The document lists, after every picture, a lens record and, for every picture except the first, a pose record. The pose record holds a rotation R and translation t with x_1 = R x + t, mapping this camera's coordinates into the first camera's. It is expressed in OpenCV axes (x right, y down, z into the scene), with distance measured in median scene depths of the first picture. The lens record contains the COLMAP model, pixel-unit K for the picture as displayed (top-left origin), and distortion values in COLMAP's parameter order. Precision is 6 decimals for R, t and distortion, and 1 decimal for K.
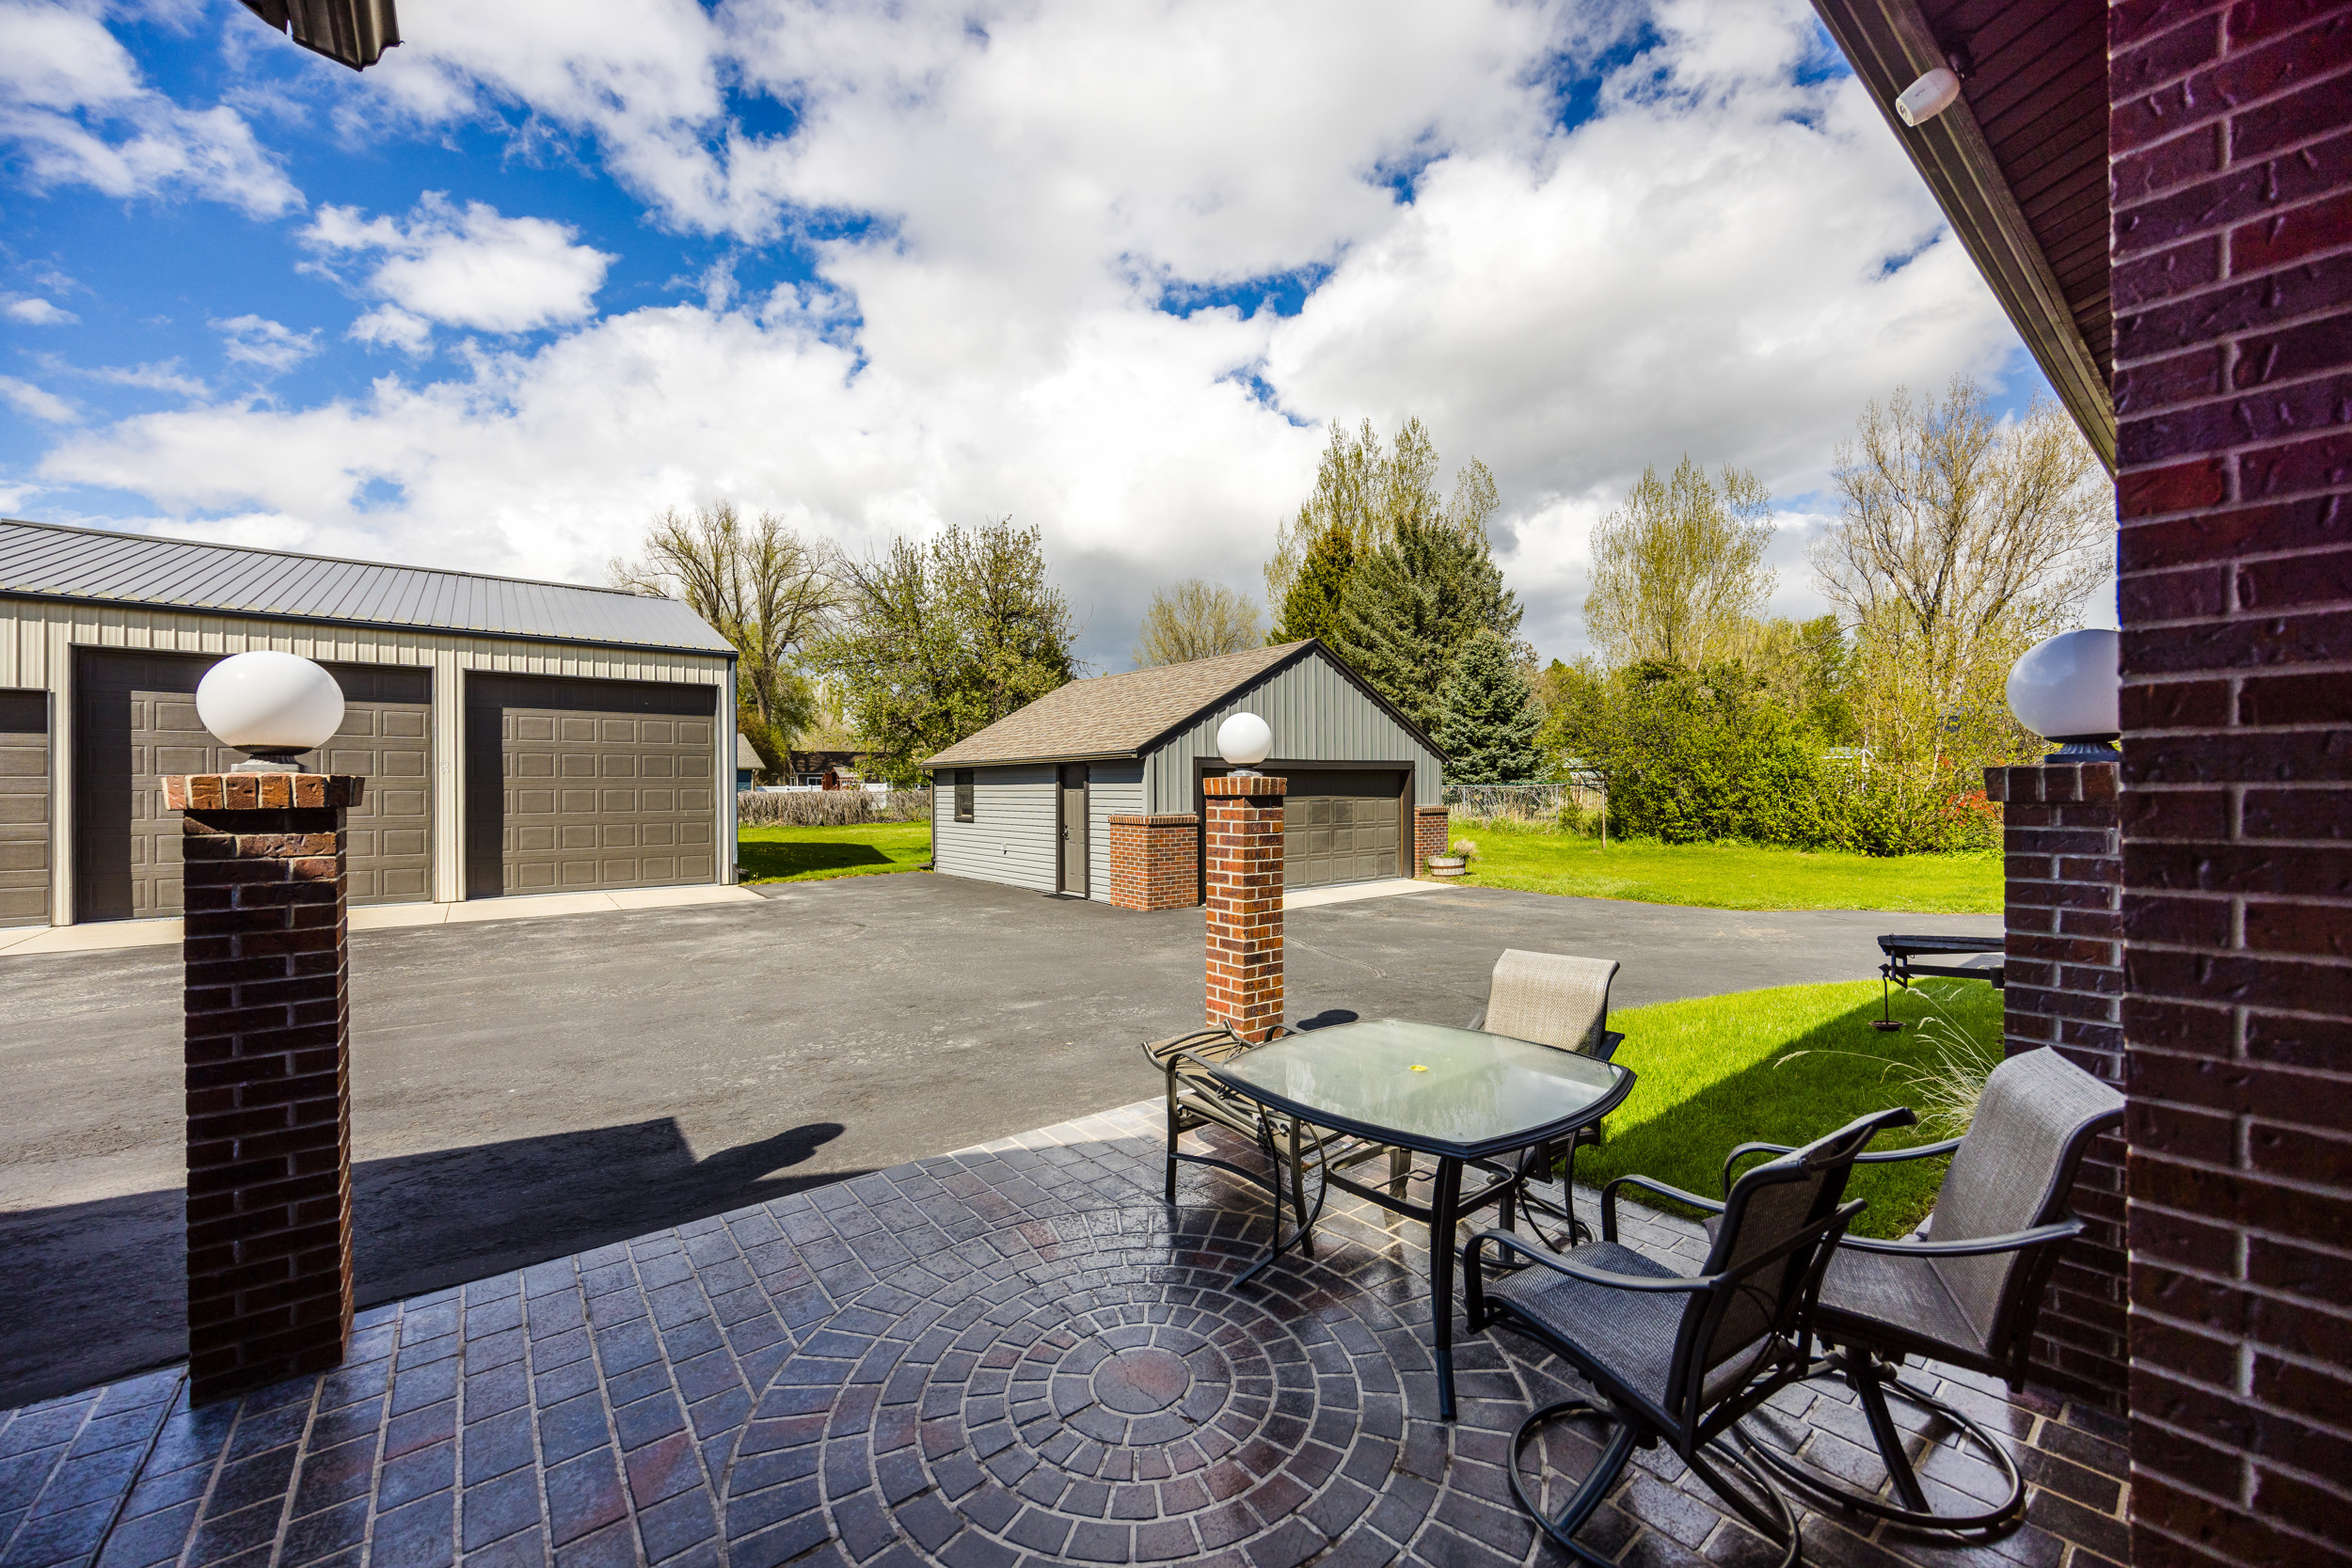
lens RADIAL K [[892.6, 0, 1175.5], [0, 892.6, 773.3], [0, 0, 1]] dist [-0.000384, -0.000407]
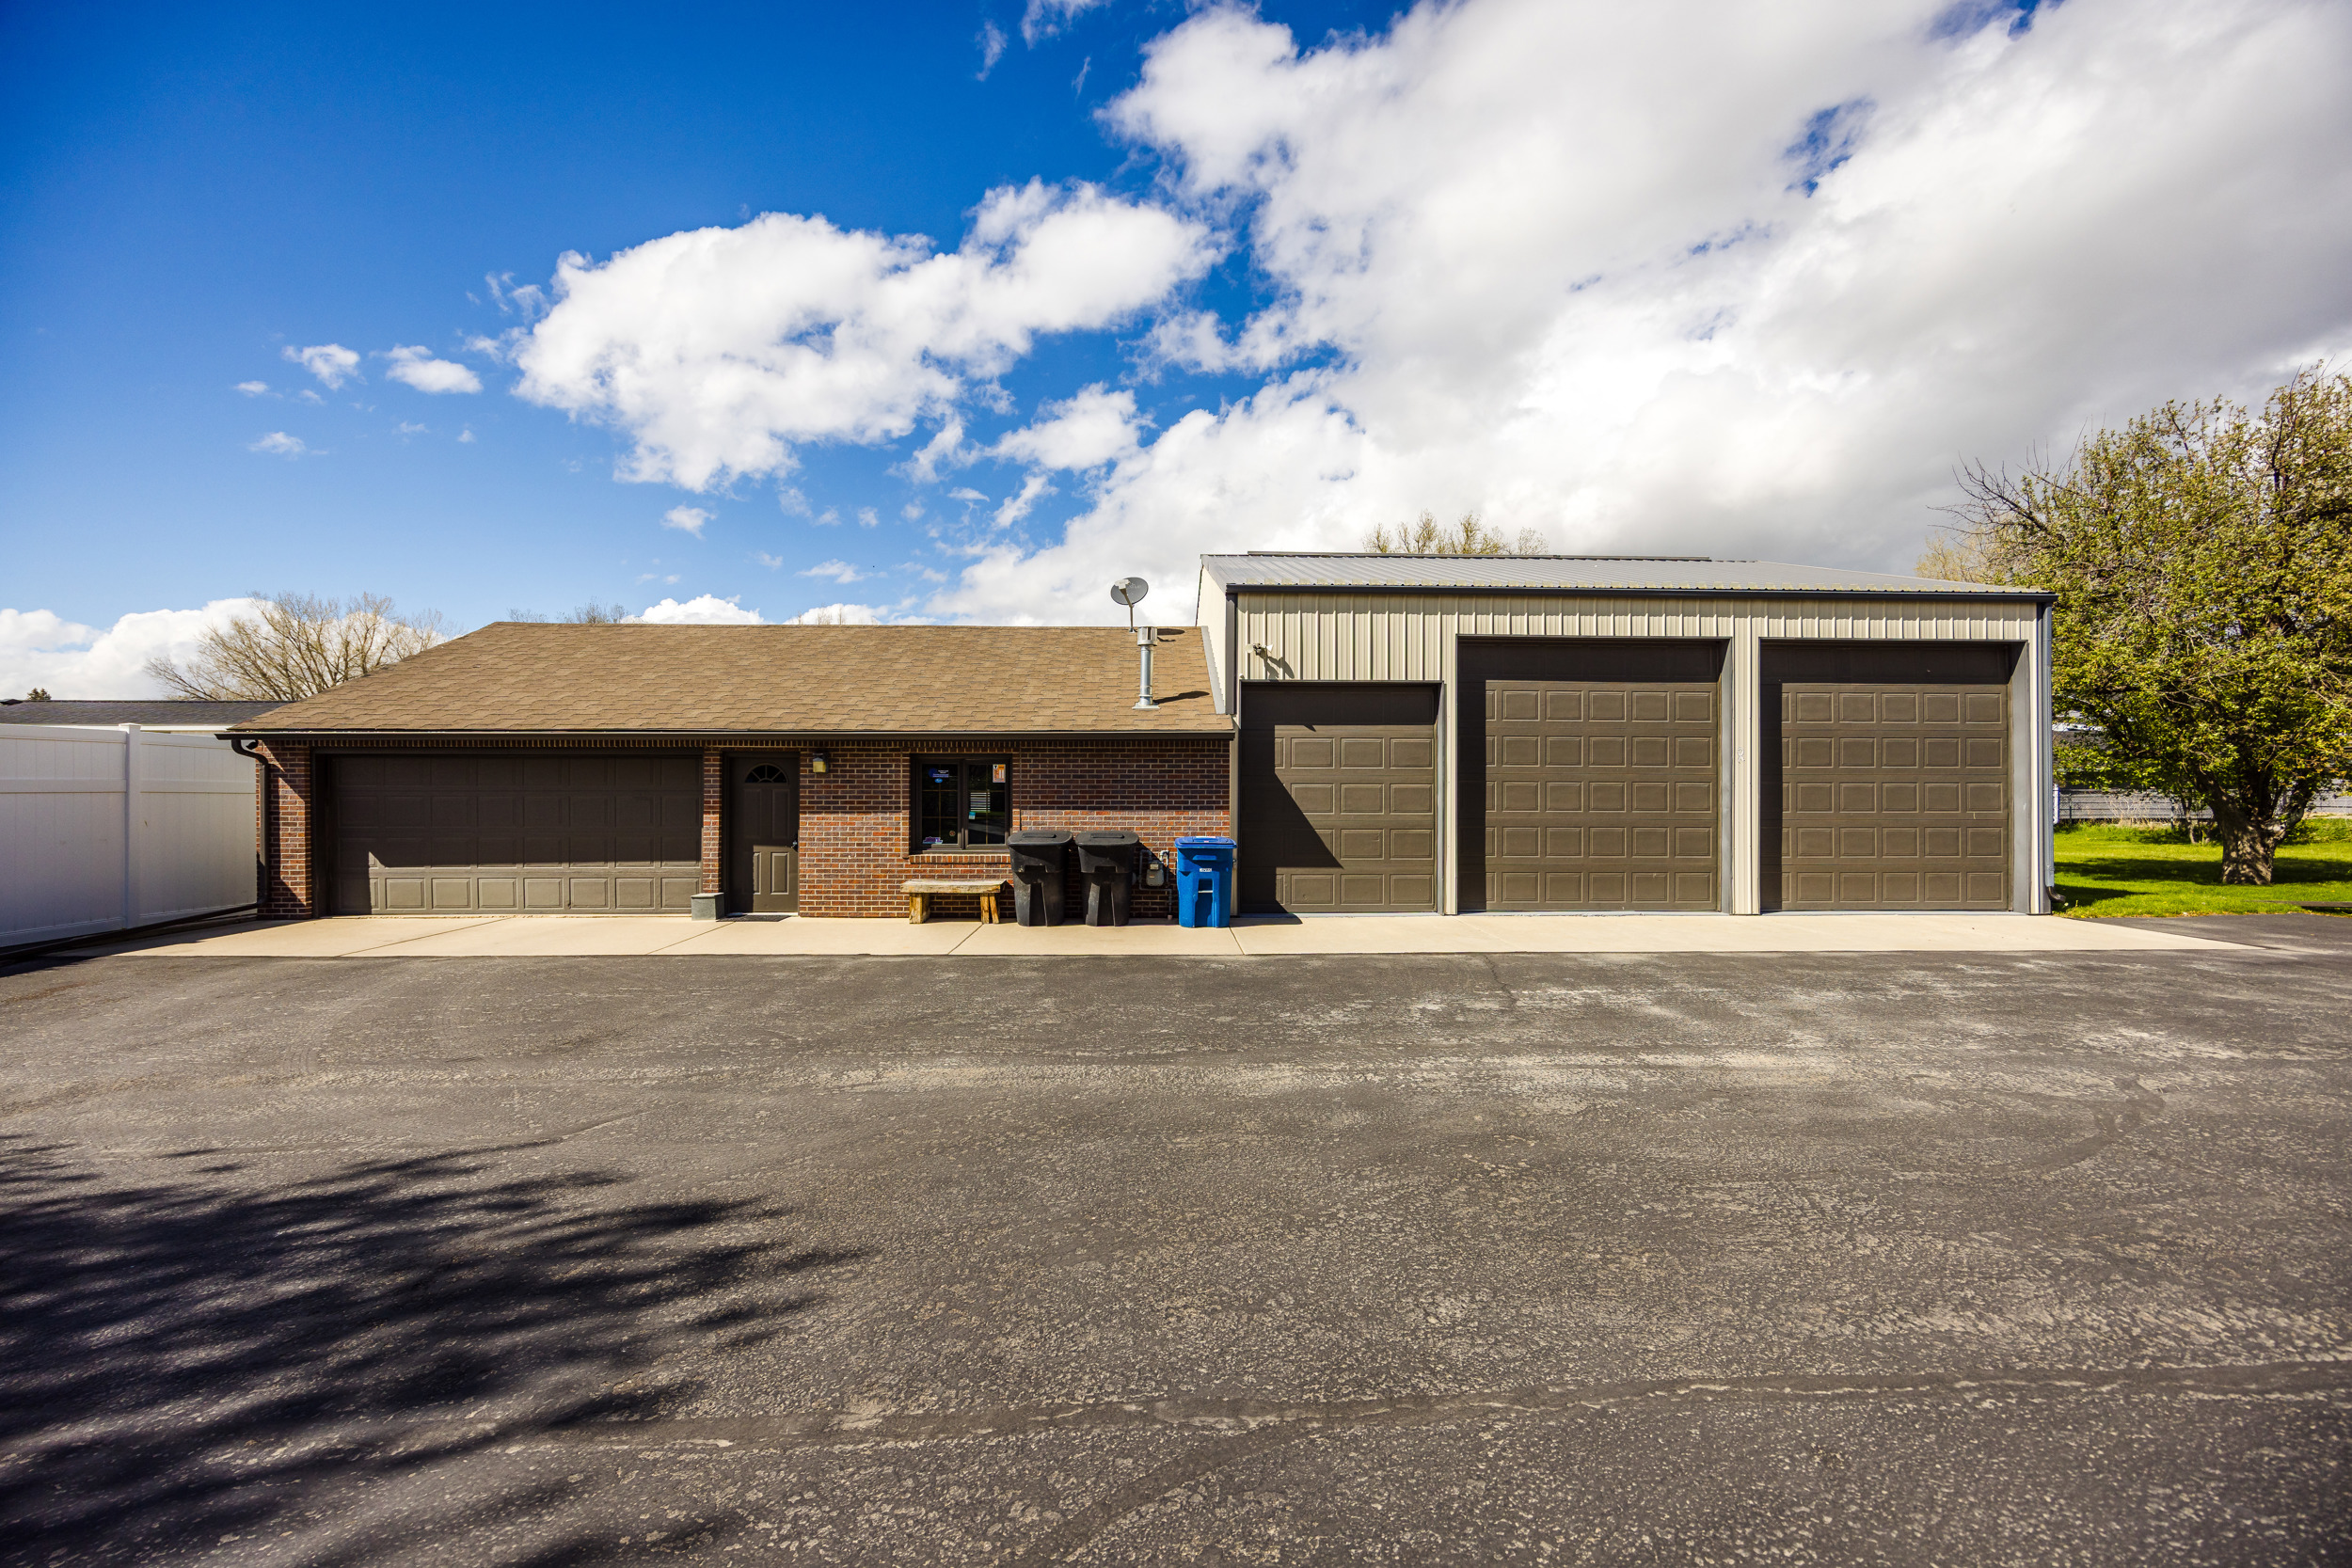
lens RADIAL K [[892.6, 0, 1171.6], [0, 892.6, 779.3], [0, 0, 1]] dist [-0.000384, -0.000407]
pose [[0.807018, -0.005612, -0.590500, -0.596353], [0.004848, 0.999984, -0.002878, 0.012812], [0.590507, -0.000540, 0.807032, -0.005504]]
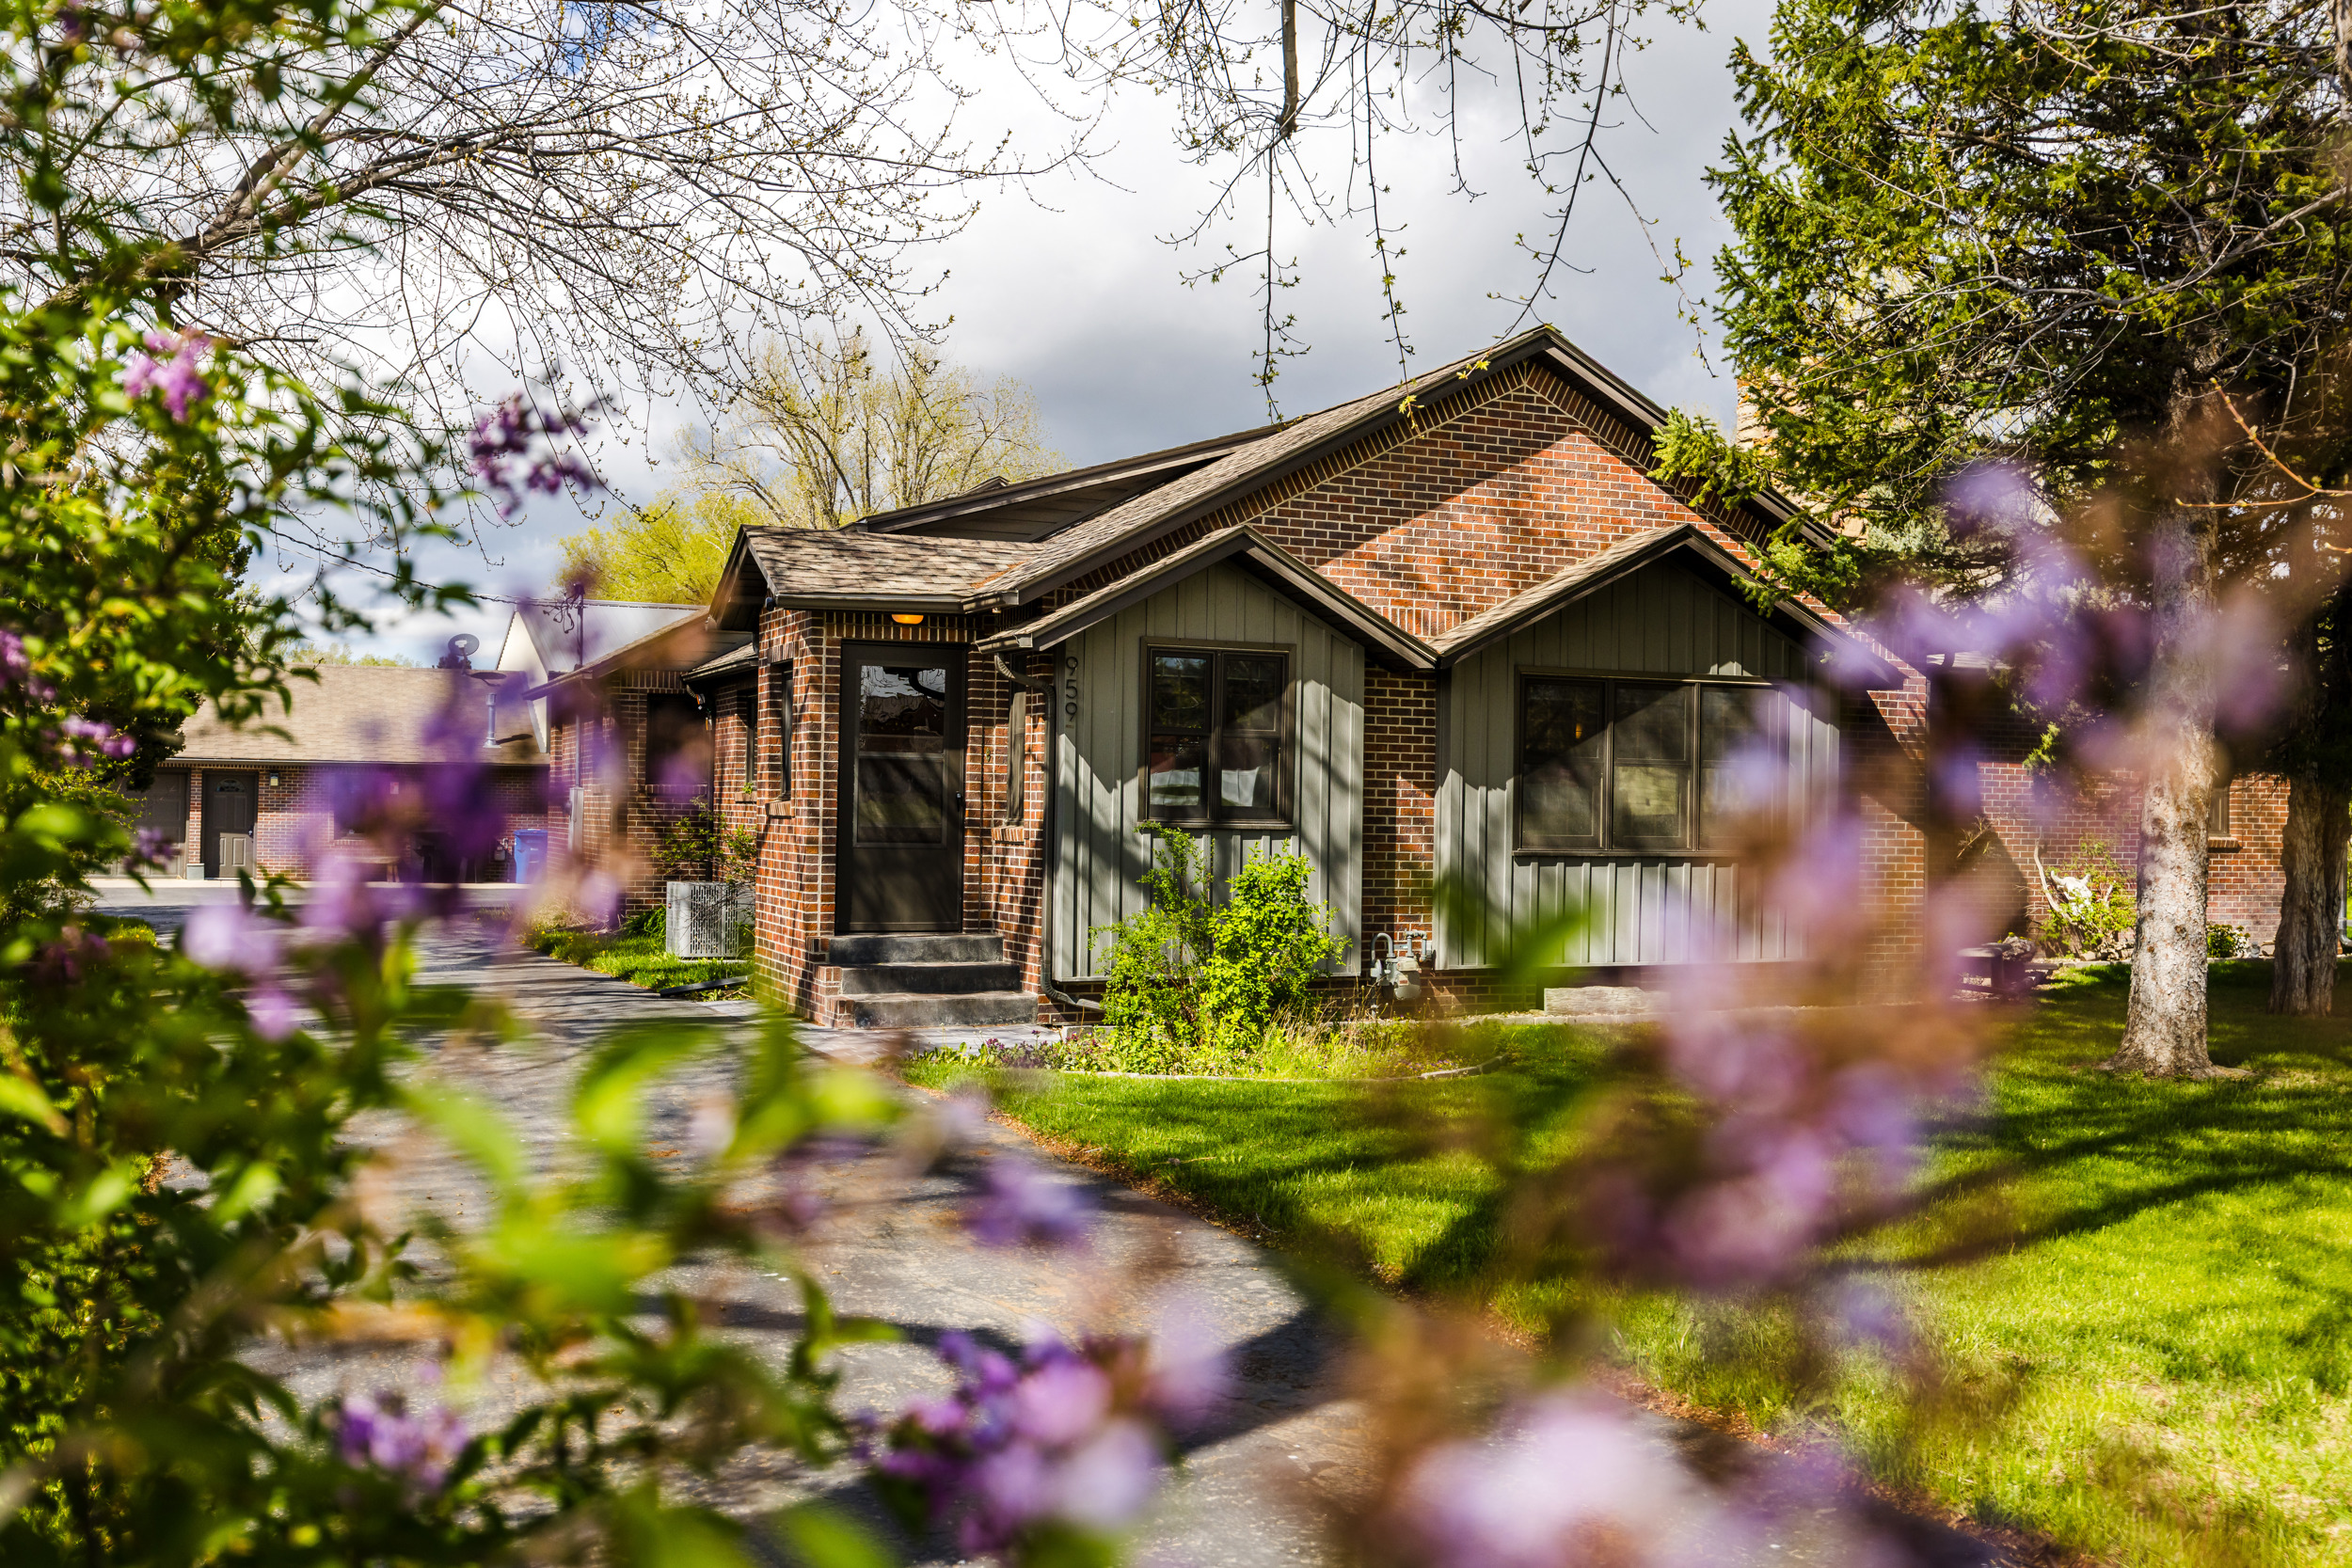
lens RADIAL K [[2227.8, 0, 1174.6], [0, 2227.8, 792.8], [0, 0, 1]] dist [-0.004296, 0.000000]
pose [[0.968460, 0.016249, -0.248639, 0.405768], [-0.015051, 0.999864, 0.006719, -0.019068], [0.248714, -0.002765, 0.968573, -1.788965]]
